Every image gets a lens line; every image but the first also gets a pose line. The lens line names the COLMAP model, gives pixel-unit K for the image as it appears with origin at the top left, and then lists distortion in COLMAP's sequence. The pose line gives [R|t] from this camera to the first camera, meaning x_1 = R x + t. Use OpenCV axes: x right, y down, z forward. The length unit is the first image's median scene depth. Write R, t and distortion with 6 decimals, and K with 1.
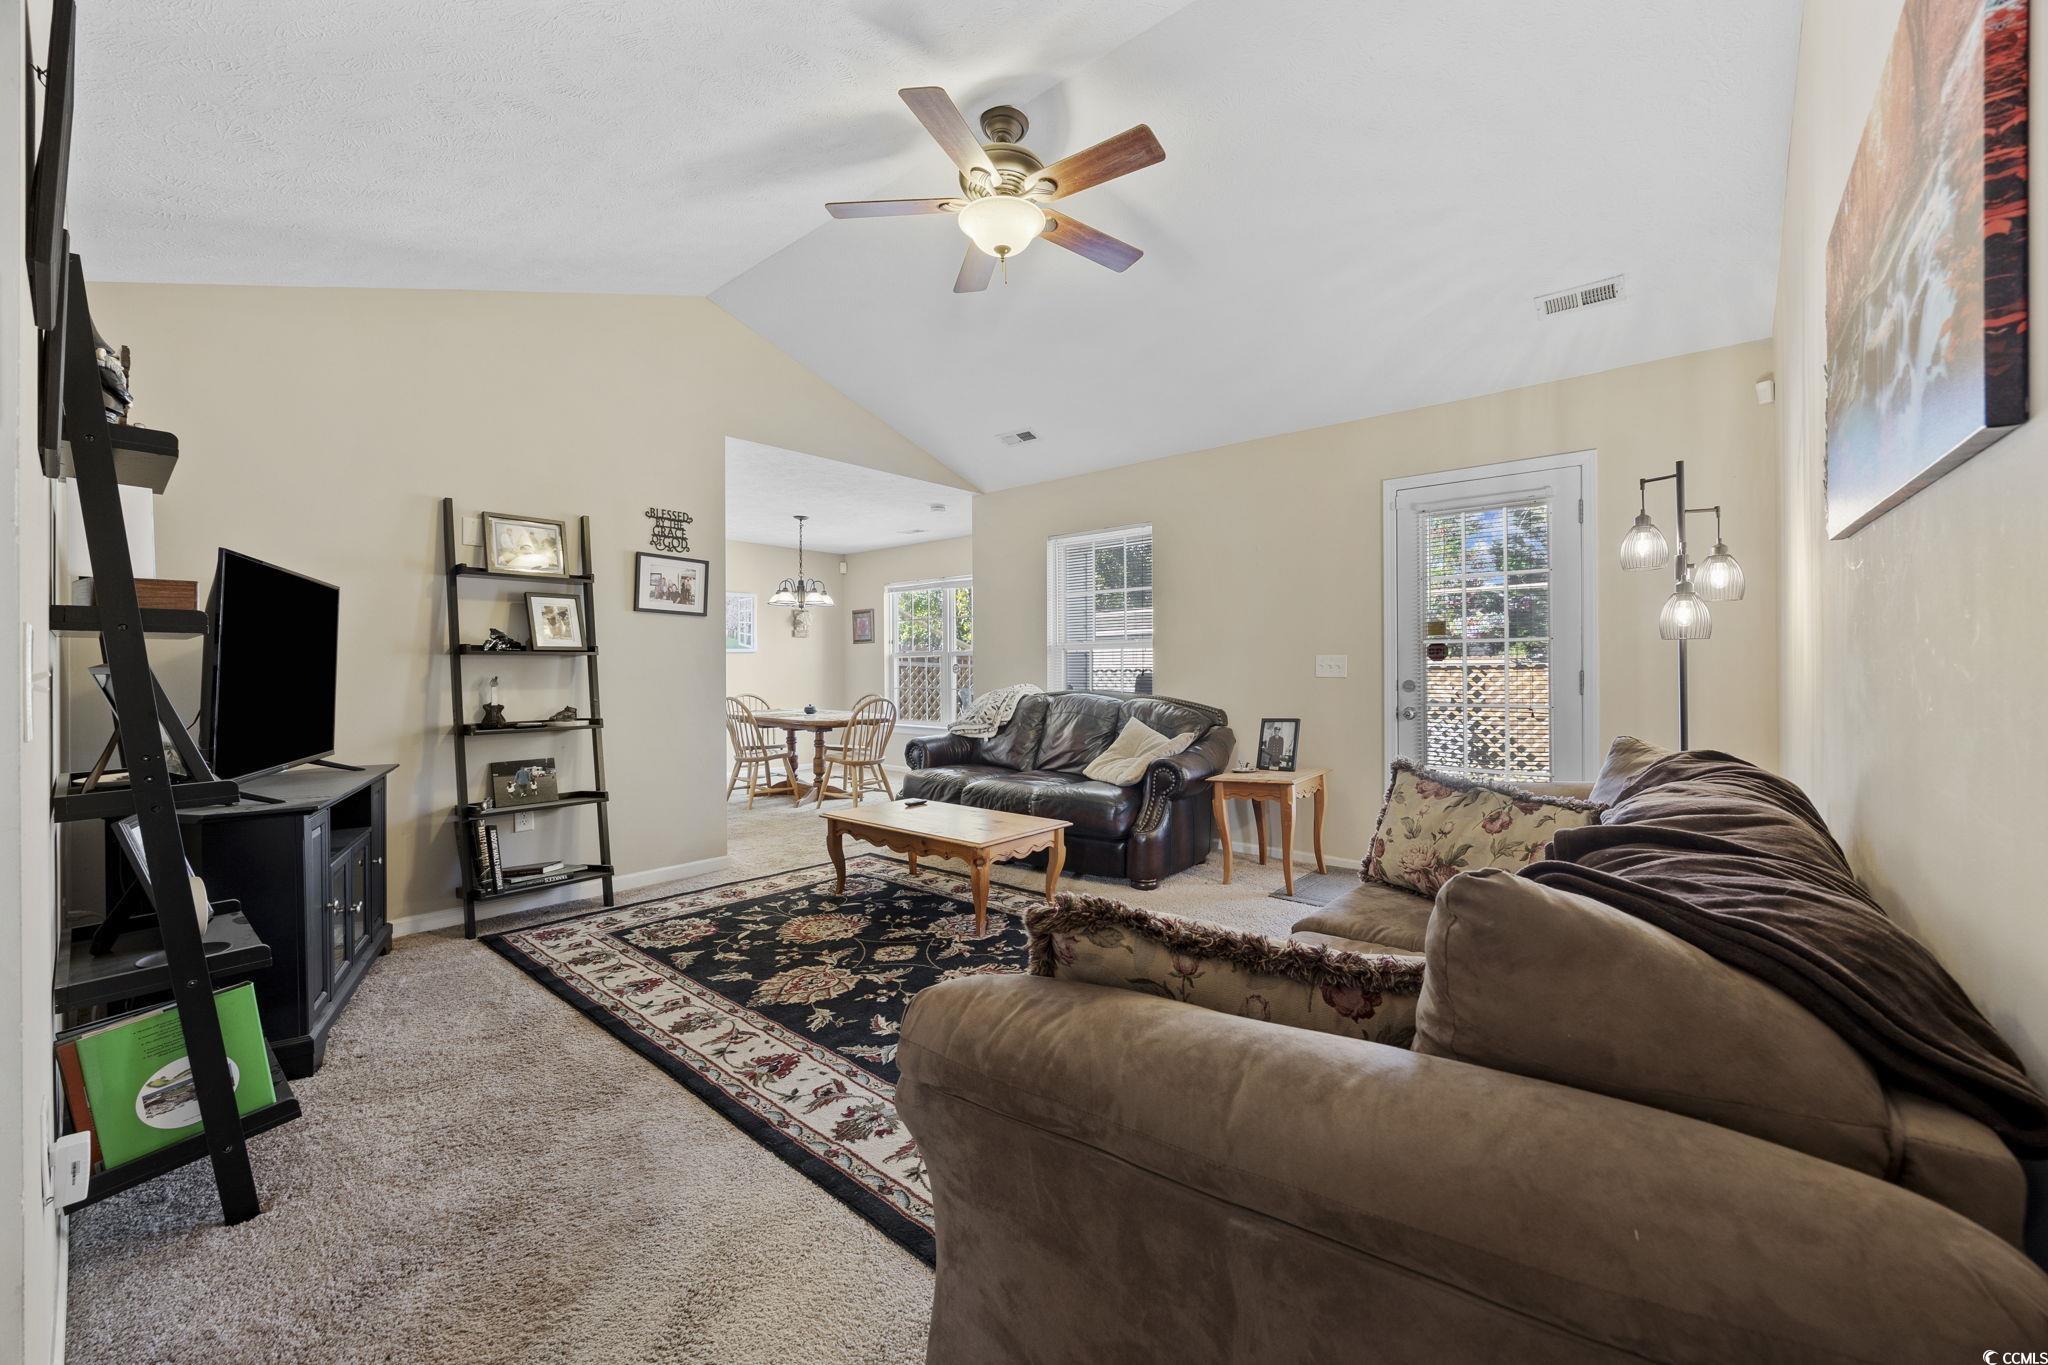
lens RADIAL K [[801.3, 0, 1037.4], [0, 801.3, 671.8], [0, 0, 1]] dist [-0.003327, -0.000141]
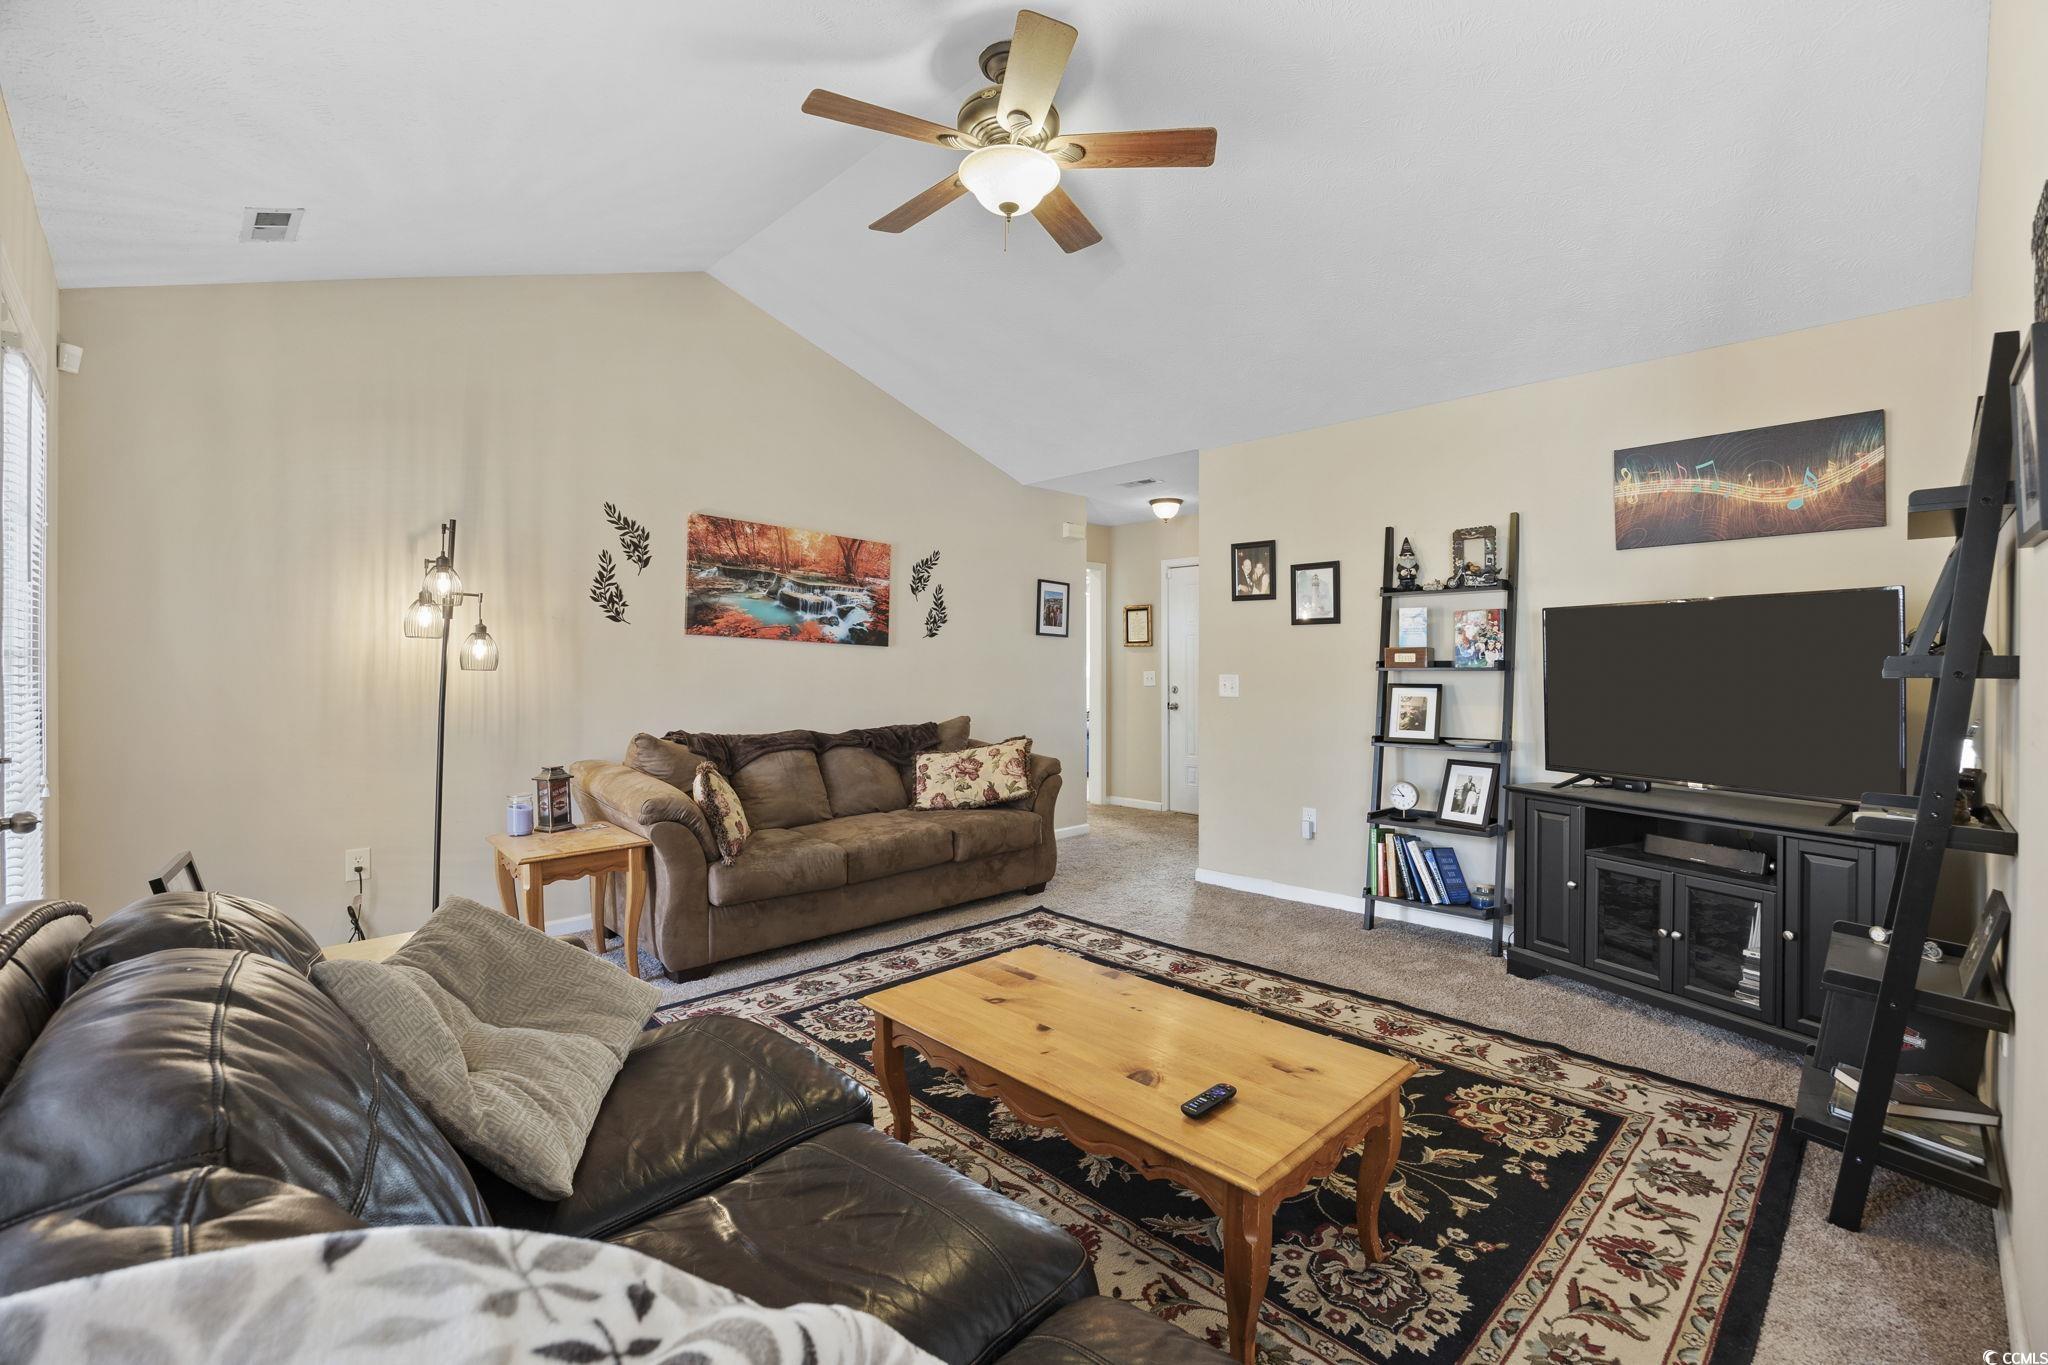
lens RADIAL K [[876.1, 0, 1032.1], [0, 876.1, 674.1], [0, 0, 1]] dist [-0.002577, -0.000271]
pose [[-0.995638, 0.004316, 0.093201, -0.128826], [0.005282, 0.999935, 0.010121, -0.031884], [-0.093151, 0.010569, -0.995596, 1.627535]]
